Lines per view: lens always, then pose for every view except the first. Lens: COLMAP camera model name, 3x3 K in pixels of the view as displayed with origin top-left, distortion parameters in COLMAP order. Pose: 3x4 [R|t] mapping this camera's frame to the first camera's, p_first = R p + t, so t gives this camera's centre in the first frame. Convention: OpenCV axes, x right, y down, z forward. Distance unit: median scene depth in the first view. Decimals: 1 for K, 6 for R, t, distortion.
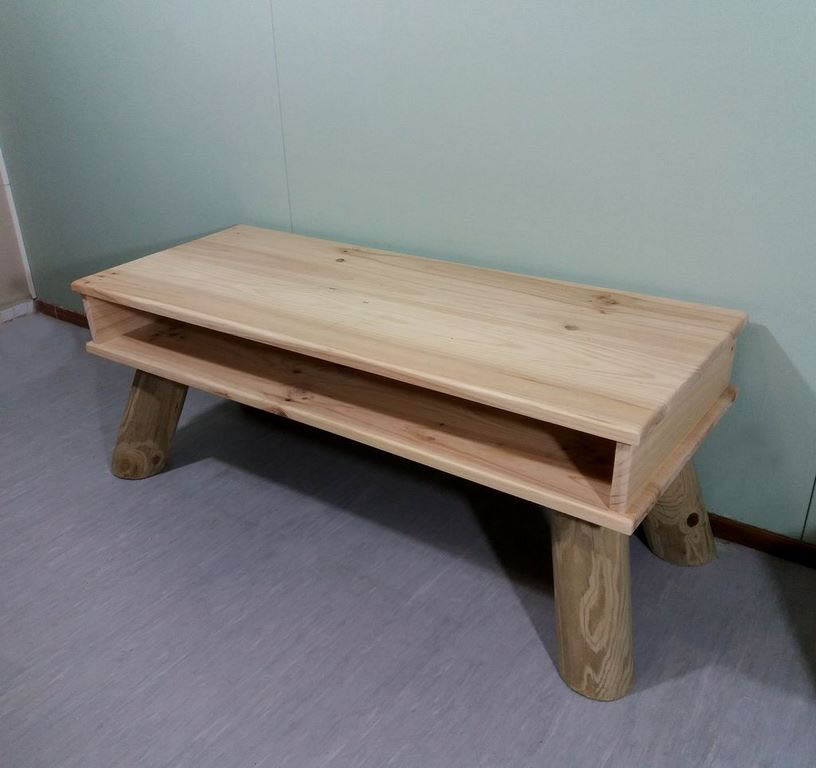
lens RADIAL K [[814.5, 0, 408.0], [0, 814.5, 384.0], [0, 0, 1]] dist [0.026193, -0.010300]
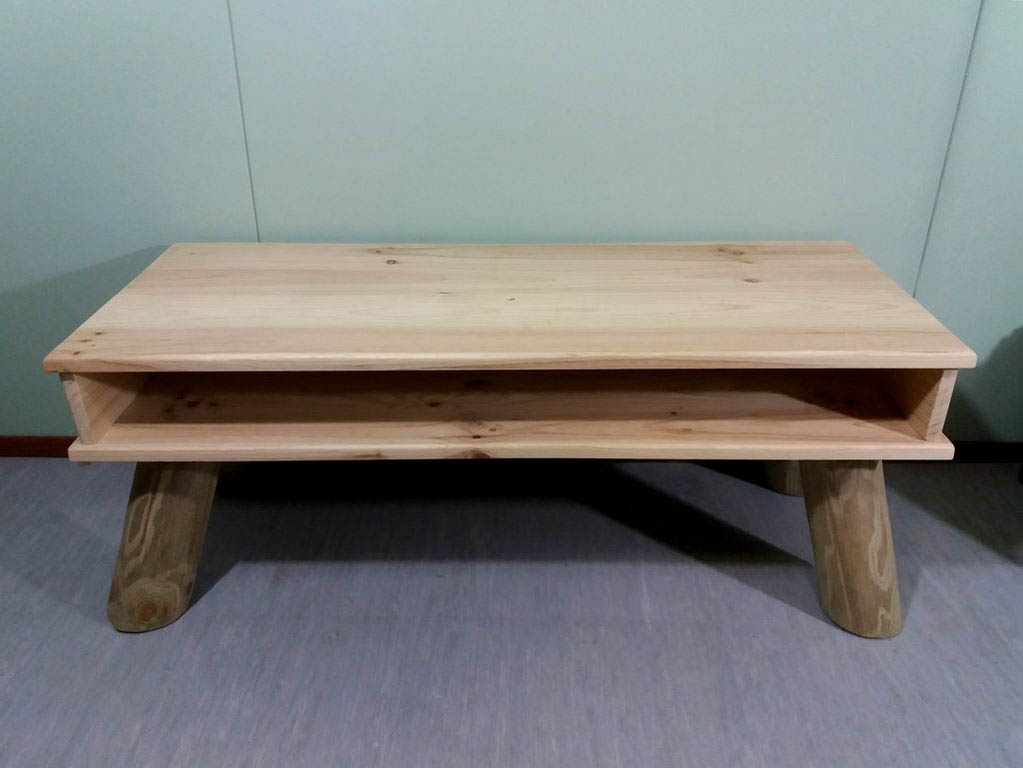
lens RADIAL K [[849.7, 0, 511.5], [0, 849.7, 384.0], [0, 0, 1]] dist [0.002096, -0.001684]
pose [[0.820751, -0.227085, 0.524214, -0.534033], [0.229699, 0.971339, 0.061141, -0.071693], [-0.523074, 0.070230, 0.849389, 0.290417]]
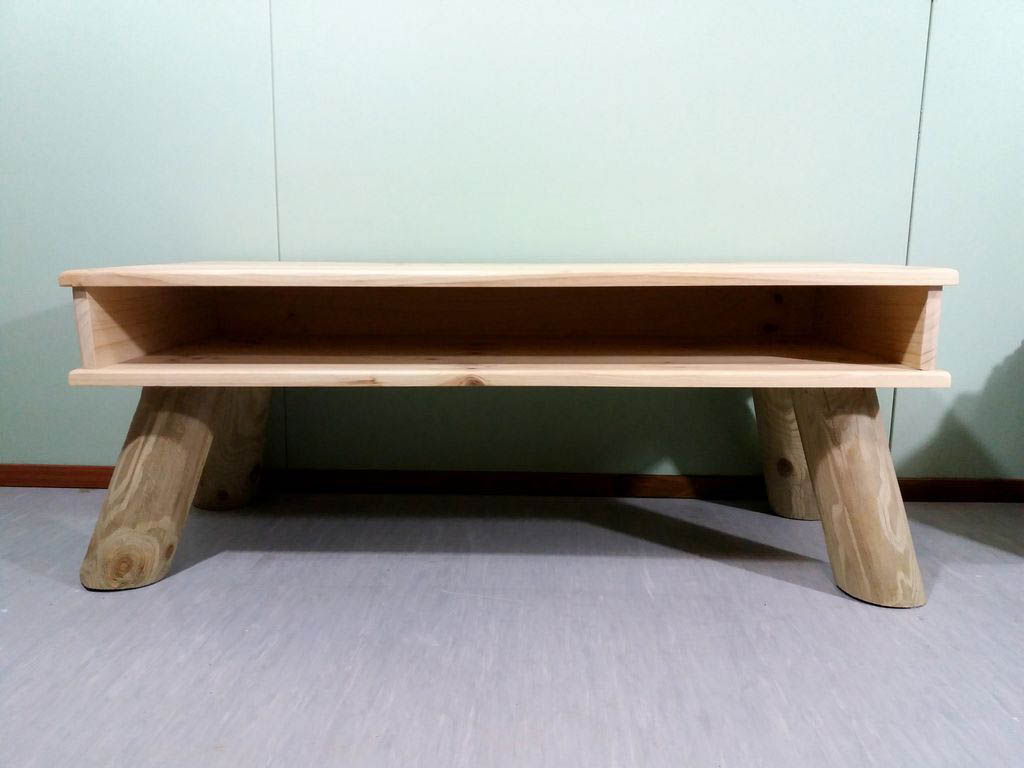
lens RADIAL K [[821.6, 0, 512.0], [0, 821.6, 384.0], [0, 0, 1]] dist [0.008571, -0.000875]
pose [[0.833248, -0.056714, 0.549982, -0.551851], [0.216180, 0.948957, -0.229667, 0.224851], [-0.508884, 0.310265, 0.802977, 0.348496]]
